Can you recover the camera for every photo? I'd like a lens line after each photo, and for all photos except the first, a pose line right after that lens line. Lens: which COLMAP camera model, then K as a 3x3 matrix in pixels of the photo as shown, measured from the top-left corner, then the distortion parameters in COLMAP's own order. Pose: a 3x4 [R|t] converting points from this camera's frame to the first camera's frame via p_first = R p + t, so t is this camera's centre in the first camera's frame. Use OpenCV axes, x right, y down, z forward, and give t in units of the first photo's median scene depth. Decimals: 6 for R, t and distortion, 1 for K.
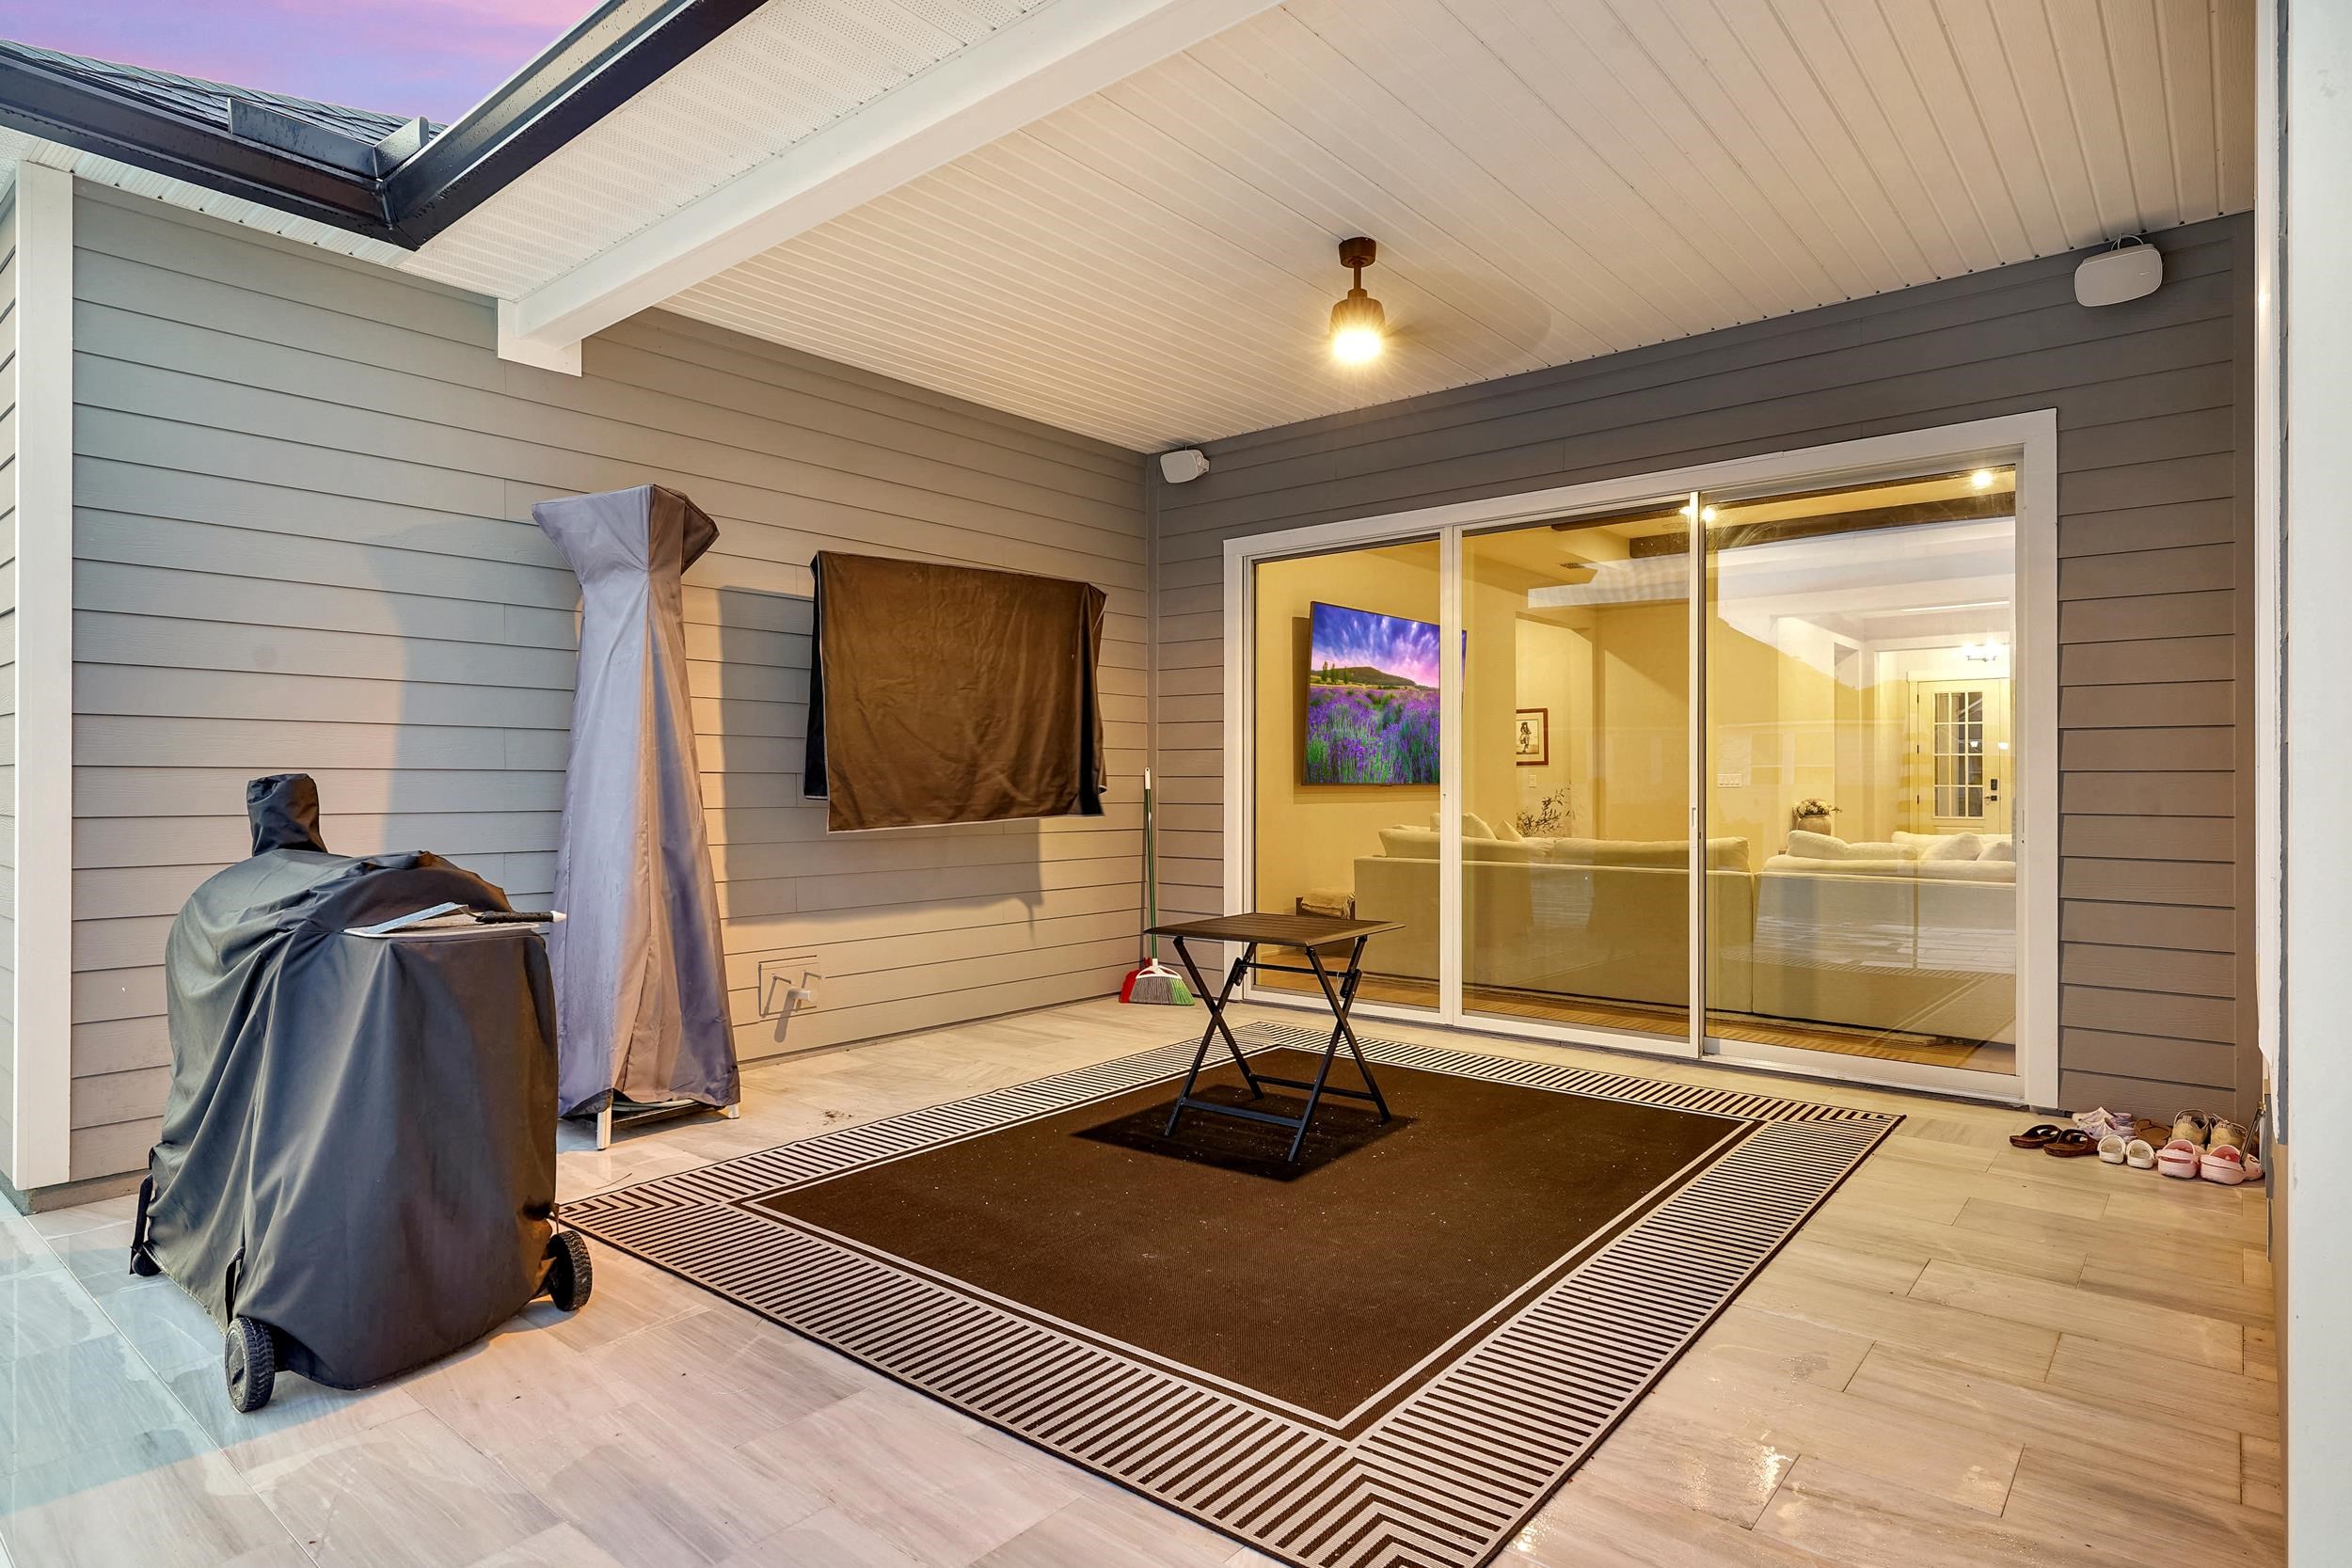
lens RADIAL K [[1247.0, 0, 1184.6], [0, 1247.0, 779.1], [0, 0, 1]] dist [-0.010658, 0.000050]
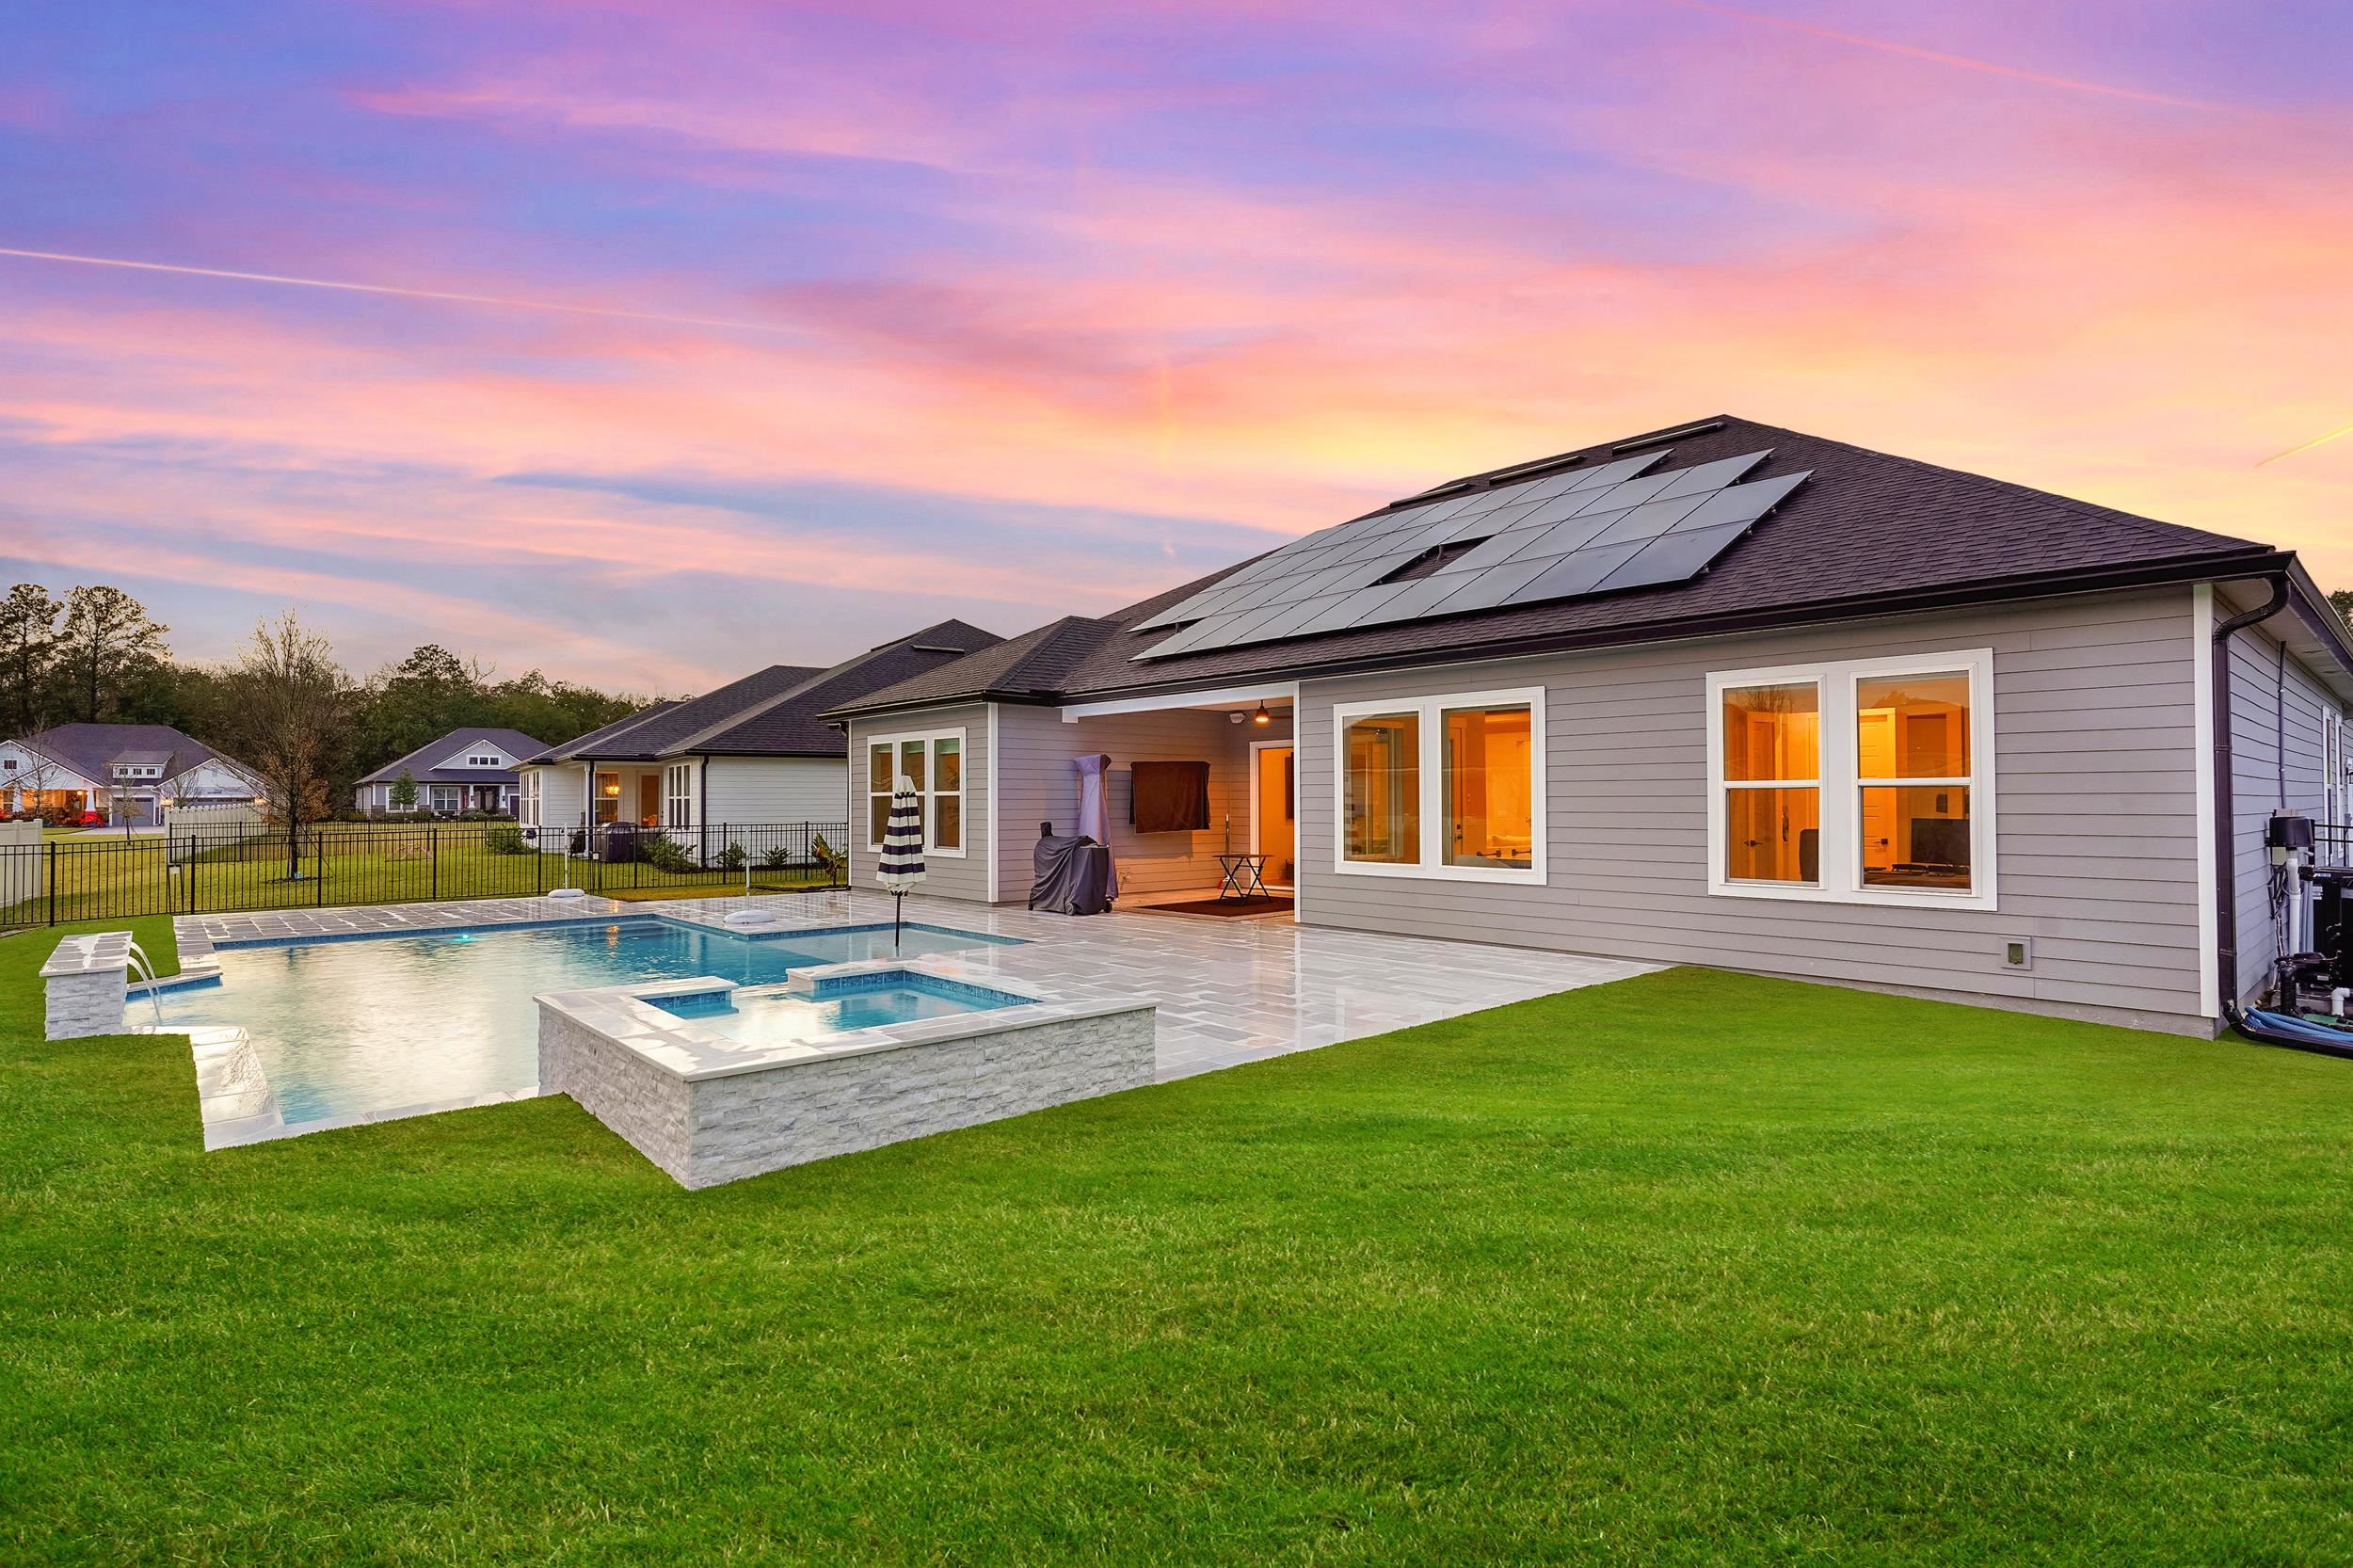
lens RADIAL K [[1140.8, 0, 1178.1], [0, 1140.8, 793.3], [0, 0, 1]] dist [-0.003198, 0.003562]
pose [[0.989482, -0.004880, -0.144574, 0.287149], [0.004323, 0.999982, -0.004169, -0.054727], [0.144592, 0.003500, 0.989485, -2.006540]]
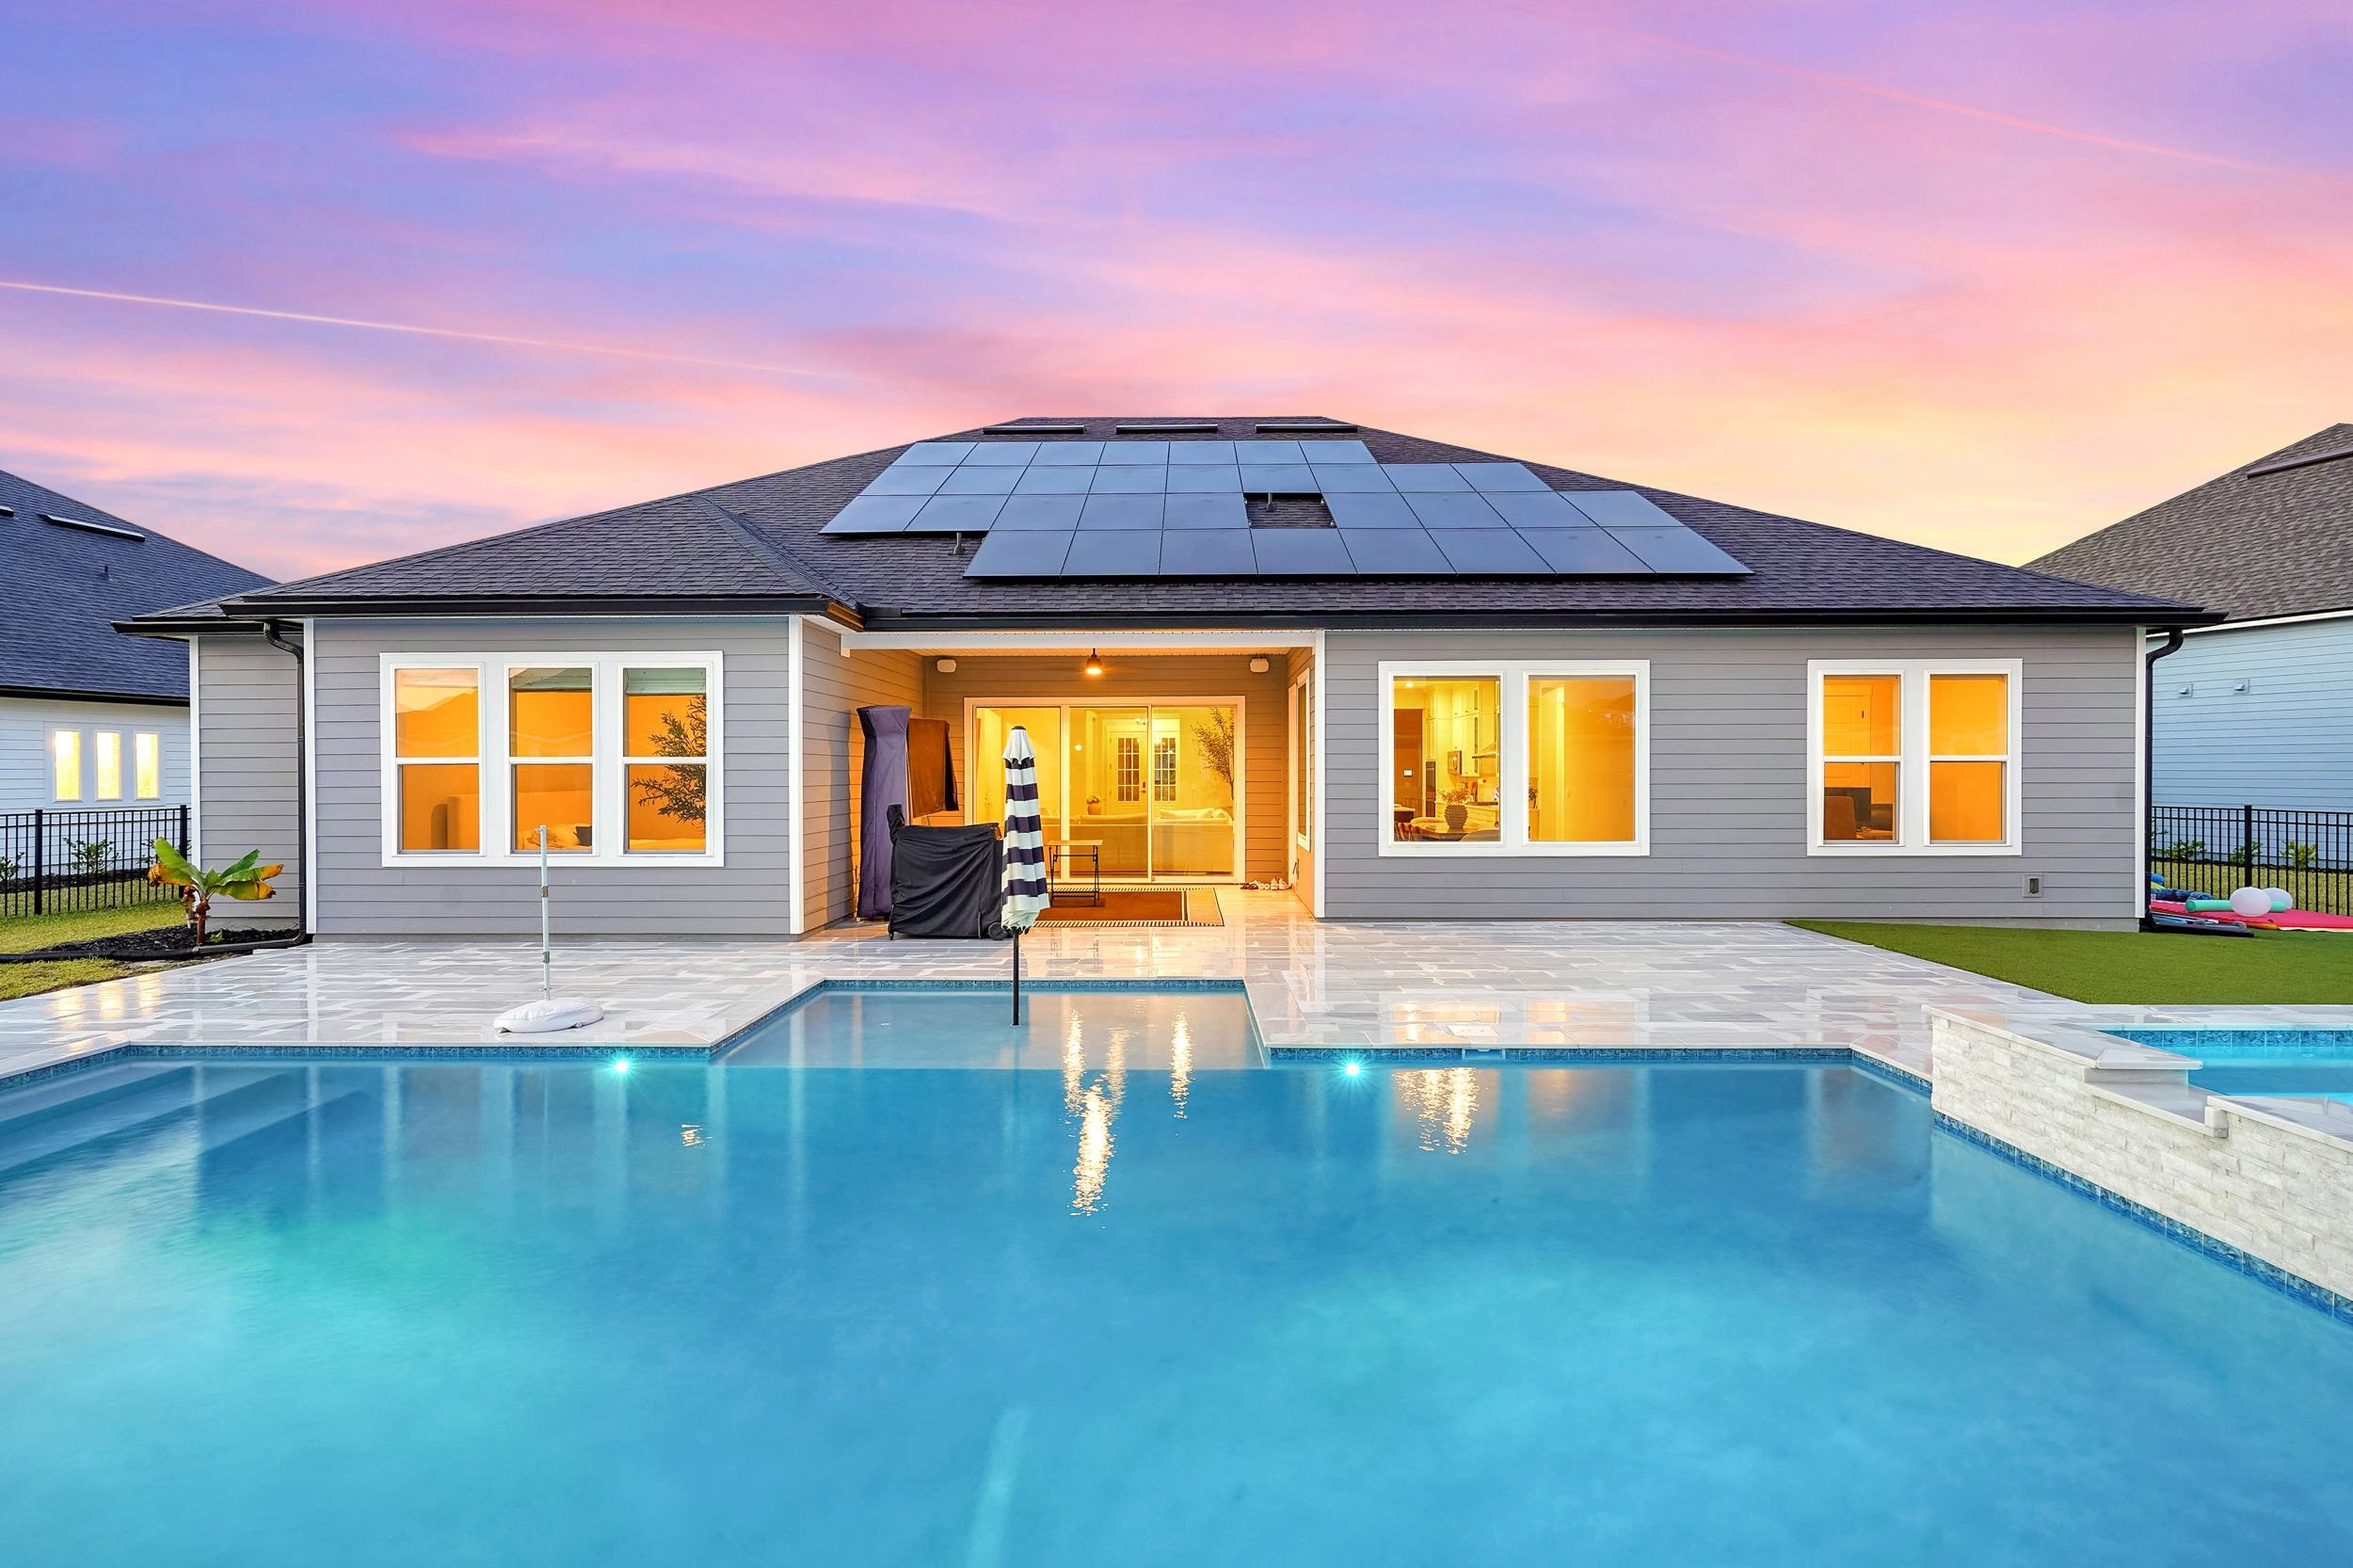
lens RADIAL K [[1140.8, 0, 1165.3], [0, 1140.8, 780.6], [0, 0, 1]] dist [-0.003198, 0.003562]
pose [[0.778092, -0.006799, 0.628113, -1.154280], [0.001184, 0.999956, 0.009357, -0.053407], [-0.628149, -0.006537, 0.778066, -1.072529]]
